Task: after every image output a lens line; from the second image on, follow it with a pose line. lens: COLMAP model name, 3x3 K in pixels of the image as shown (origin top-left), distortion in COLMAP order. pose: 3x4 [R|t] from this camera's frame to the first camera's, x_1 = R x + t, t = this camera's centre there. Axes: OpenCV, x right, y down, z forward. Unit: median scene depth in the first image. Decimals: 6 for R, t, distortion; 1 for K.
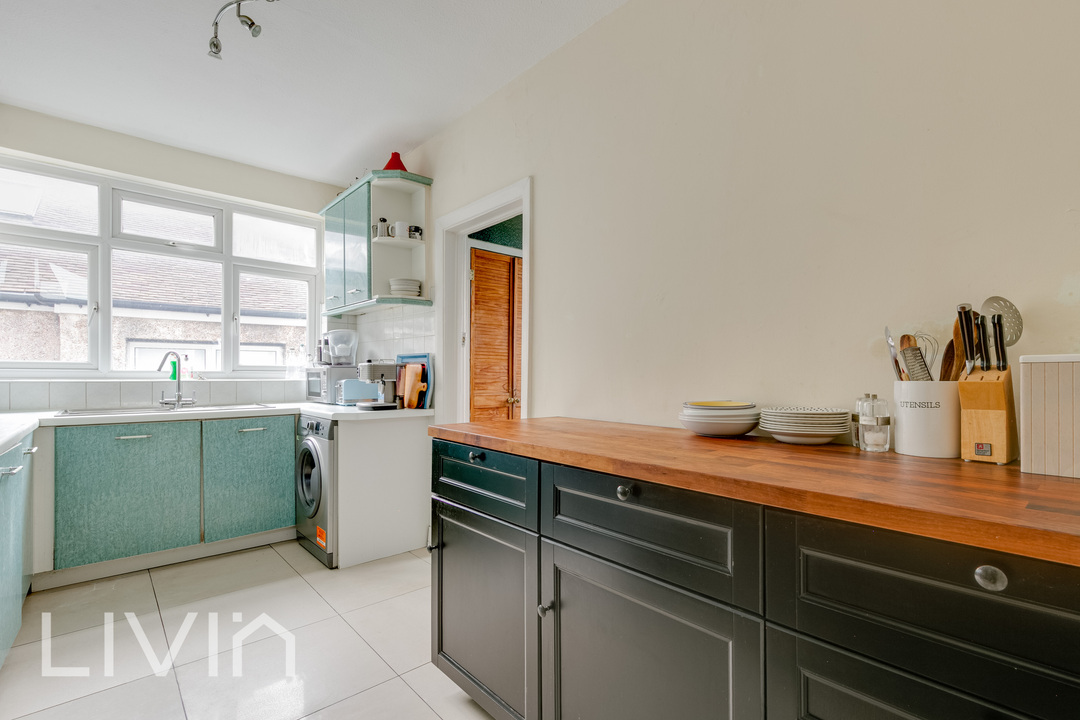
lens RADIAL K [[489.2, 0, 537.3], [0, 489.2, 365.1], [0, 0, 1]] dist [0.003426, -0.000464]
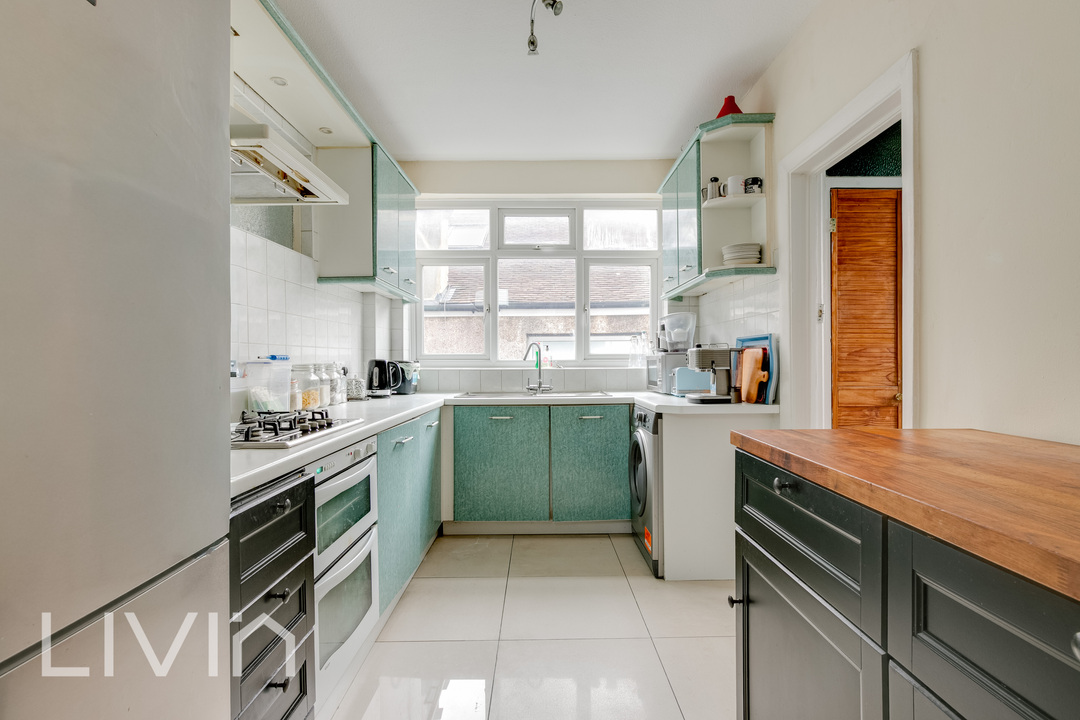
lens RADIAL K [[512.5, 0, 546.2], [0, 512.5, 356.7], [0, 0, 1]] dist [-0.009961, -0.000548]
pose [[0.760265, -0.015713, -0.649423, 0.035258], [0.020419, 0.999791, -0.000287, 0.005340], [0.649292, -0.013043, 0.760428, 0.134487]]
